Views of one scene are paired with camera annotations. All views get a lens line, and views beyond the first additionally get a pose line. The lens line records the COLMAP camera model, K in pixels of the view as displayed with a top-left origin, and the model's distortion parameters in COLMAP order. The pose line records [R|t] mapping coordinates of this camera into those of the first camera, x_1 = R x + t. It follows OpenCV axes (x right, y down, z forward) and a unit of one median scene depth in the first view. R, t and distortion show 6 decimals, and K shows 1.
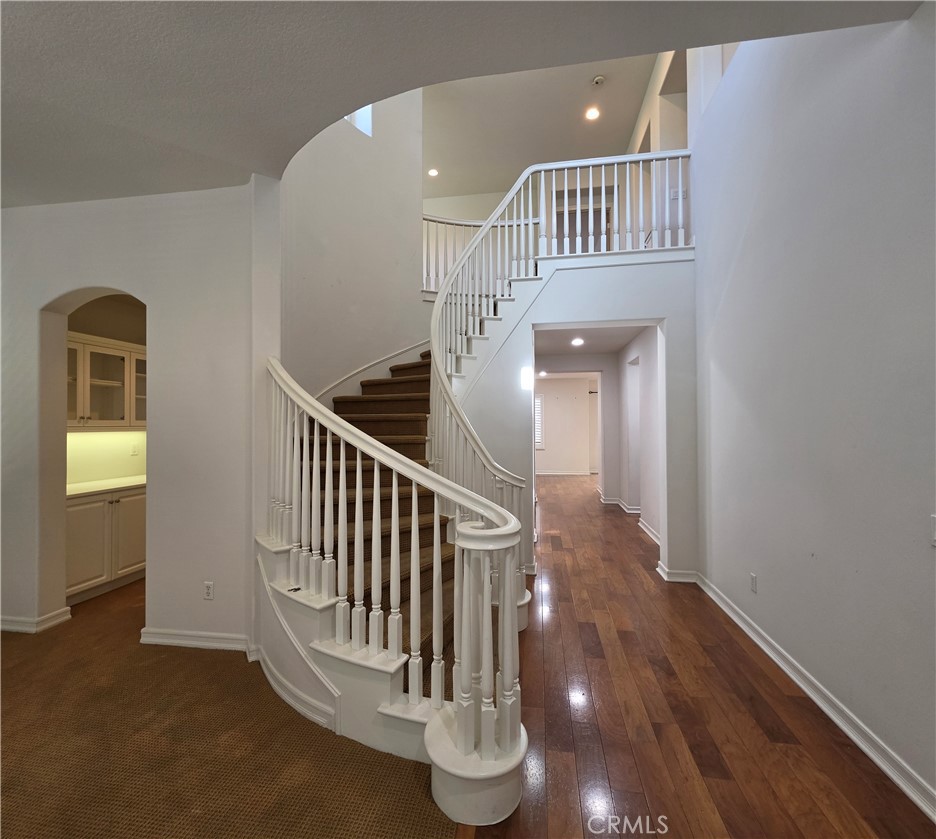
lens RADIAL K [[450.5, 0, 465.3], [0, 450.5, 418.6], [0, 0, 1]] dist [0.000053, 0.000742]
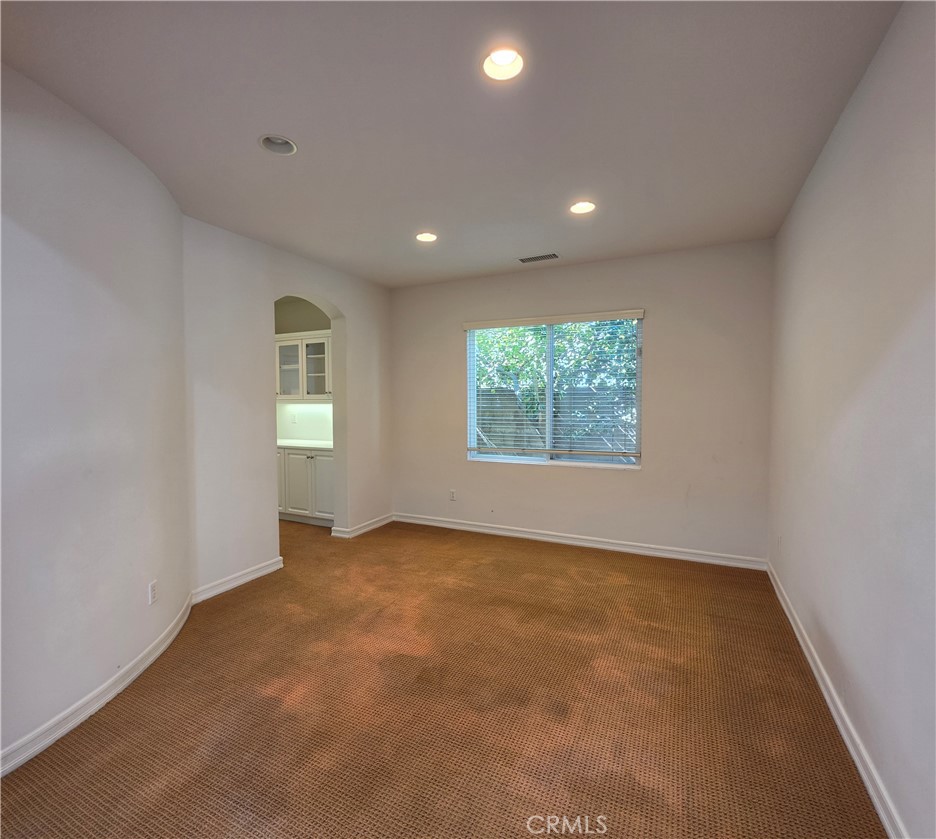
lens RADIAL K [[450.5, 0, 465.3], [0, 450.5, 418.6], [0, 0, 1]] dist [0.000053, 0.000742]
pose [[-0.326522, 0.025201, -0.944854, 0.418751], [0.024769, 0.999529, 0.018100, 0.087267], [0.944865, -0.017493, -0.326992, 2.629307]]
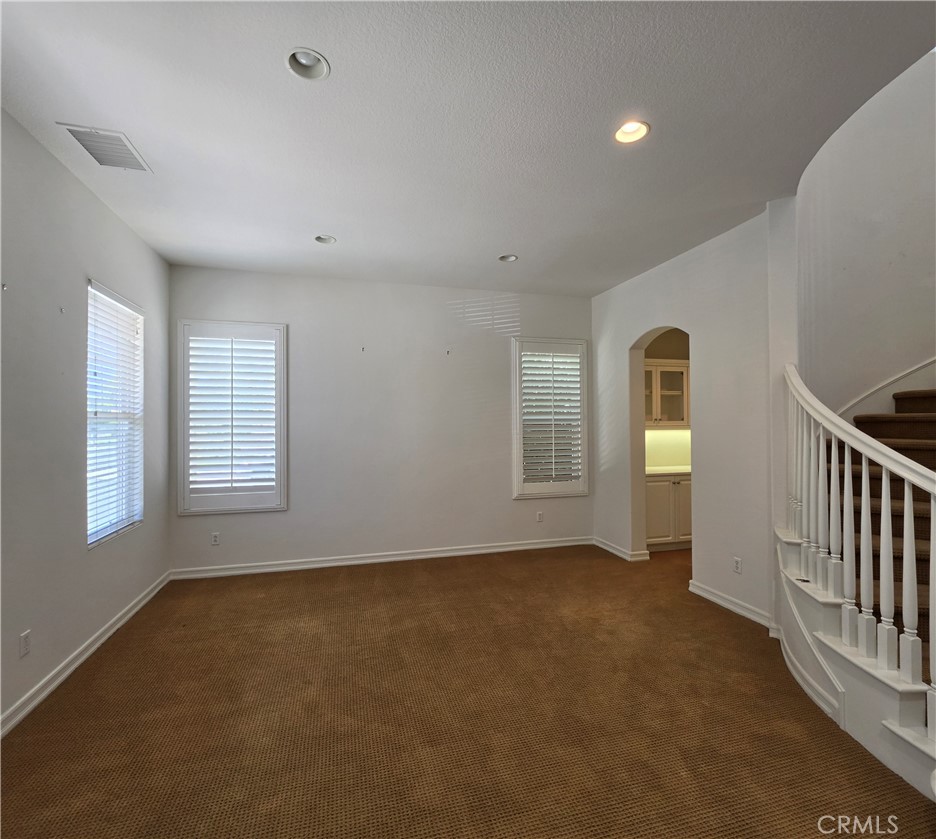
lens RADIAL K [[450.5, 0, 465.3], [0, 450.5, 418.6], [0, 0, 1]] dist [0.000053, 0.000742]
pose [[0.420648, -0.006503, -0.907200, 0.226614], [0.015217, 0.999884, -0.000112, -0.018747], [0.907096, -0.013758, 0.420699, -0.160717]]
